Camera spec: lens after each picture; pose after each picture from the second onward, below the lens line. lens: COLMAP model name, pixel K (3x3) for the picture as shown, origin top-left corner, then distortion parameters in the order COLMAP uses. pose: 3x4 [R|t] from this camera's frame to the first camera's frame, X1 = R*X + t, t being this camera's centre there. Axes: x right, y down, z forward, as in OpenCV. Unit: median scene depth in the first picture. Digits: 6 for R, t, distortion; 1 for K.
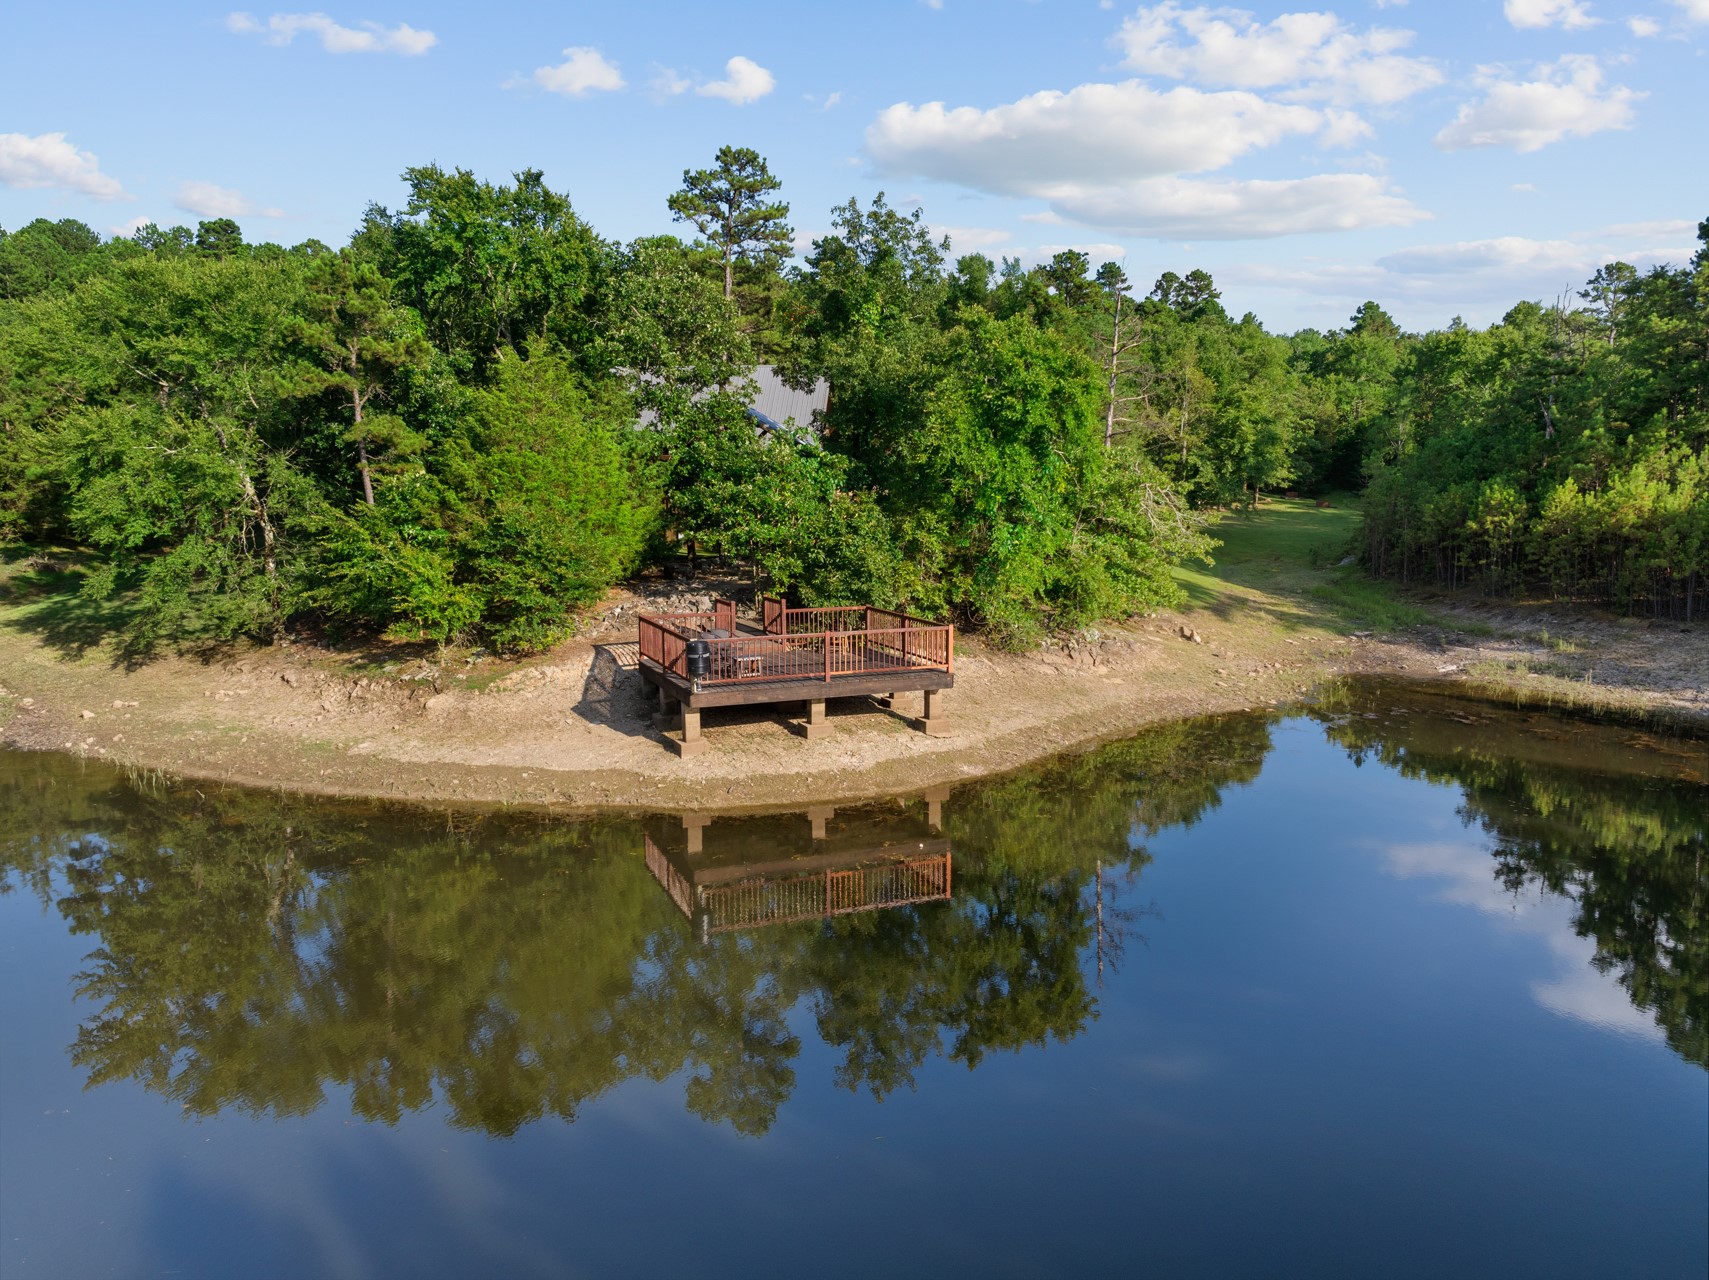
lens RADIAL K [[1202.6, 0, 854.5], [0, 1202.6, 640.0], [0, 0, 1]] dist [-0.039419, 0.009035]
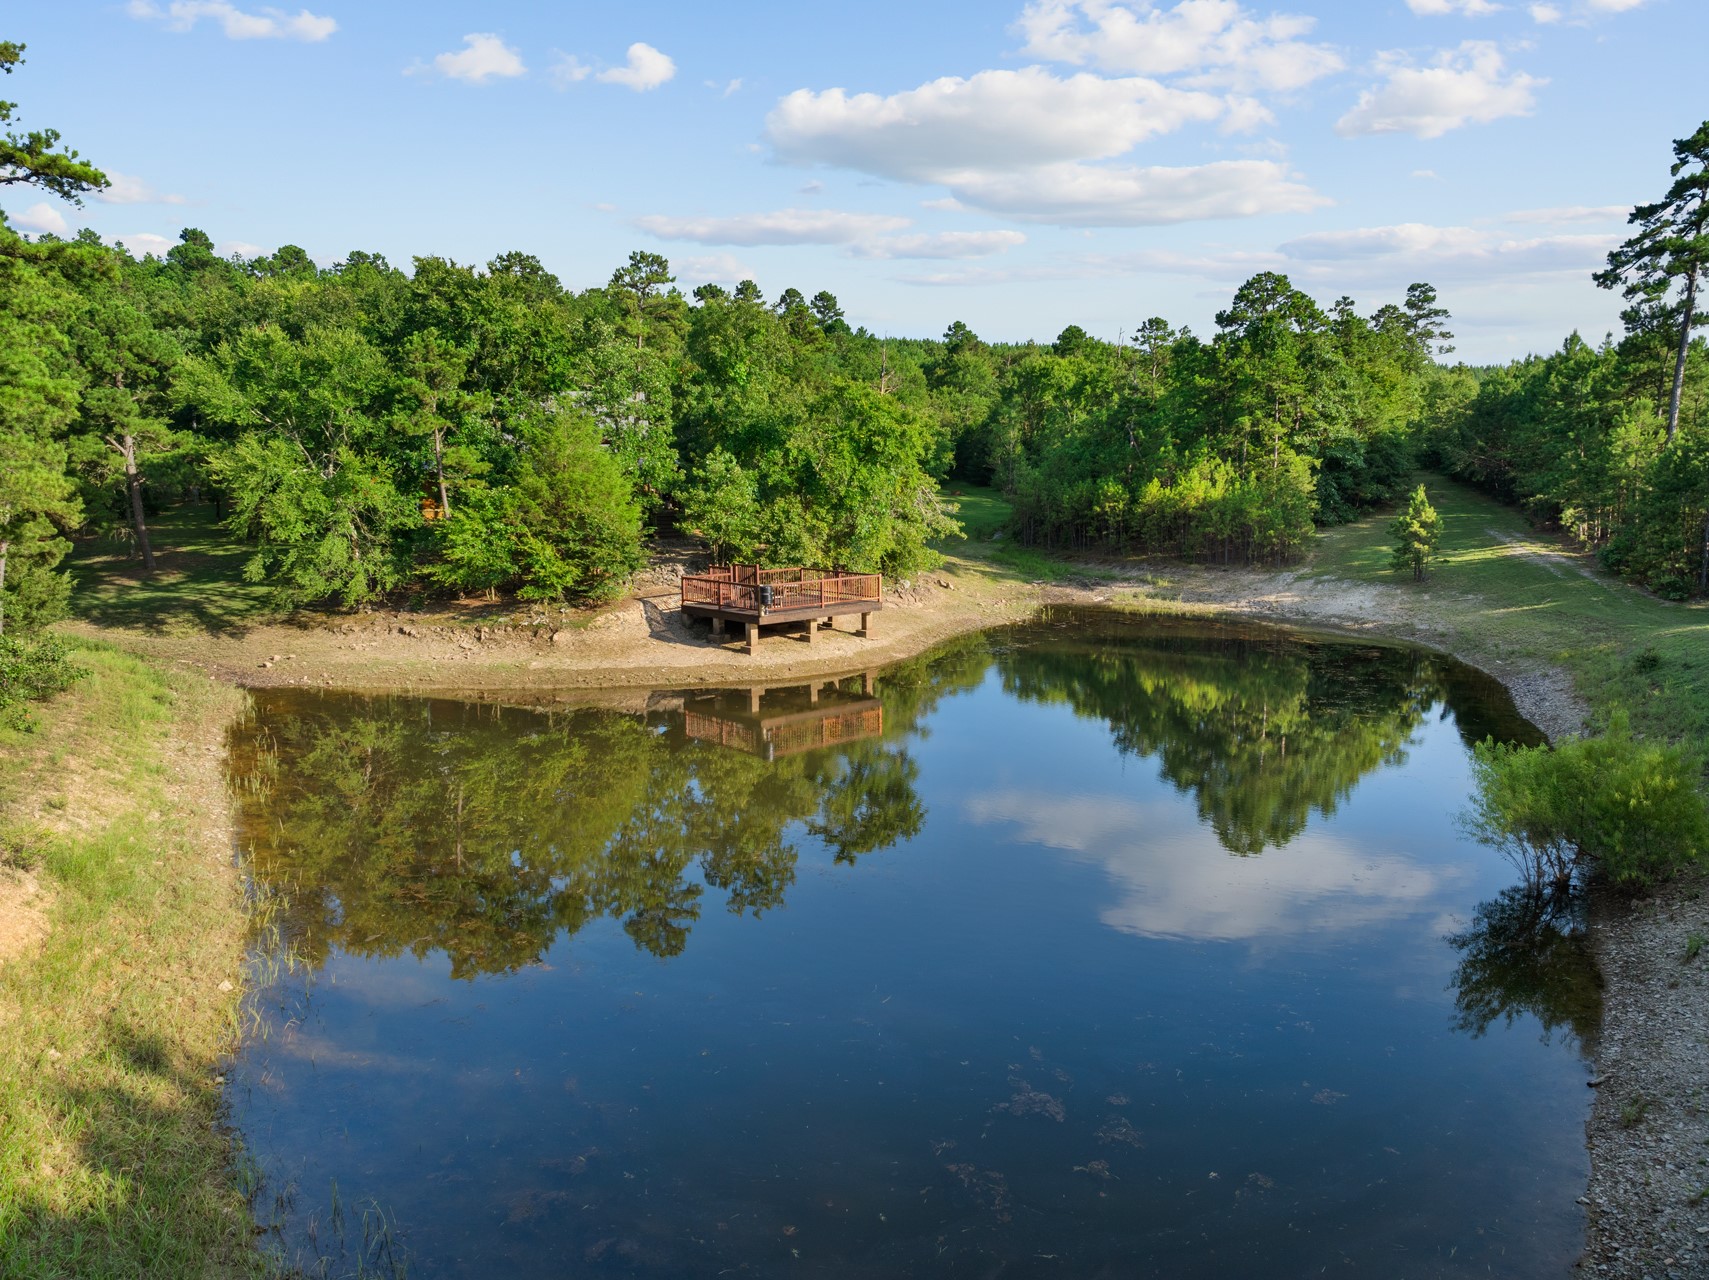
lens RADIAL K [[1202.6, 0, 854.5], [0, 1202.6, 640.0], [0, 0, 1]] dist [-0.039419, 0.009035]
pose [[0.939895, -0.052843, 0.337351, -0.341601], [0.049146, 0.998601, 0.019497, 0.029633], [-0.337910, -0.001746, 0.941177, -0.389170]]
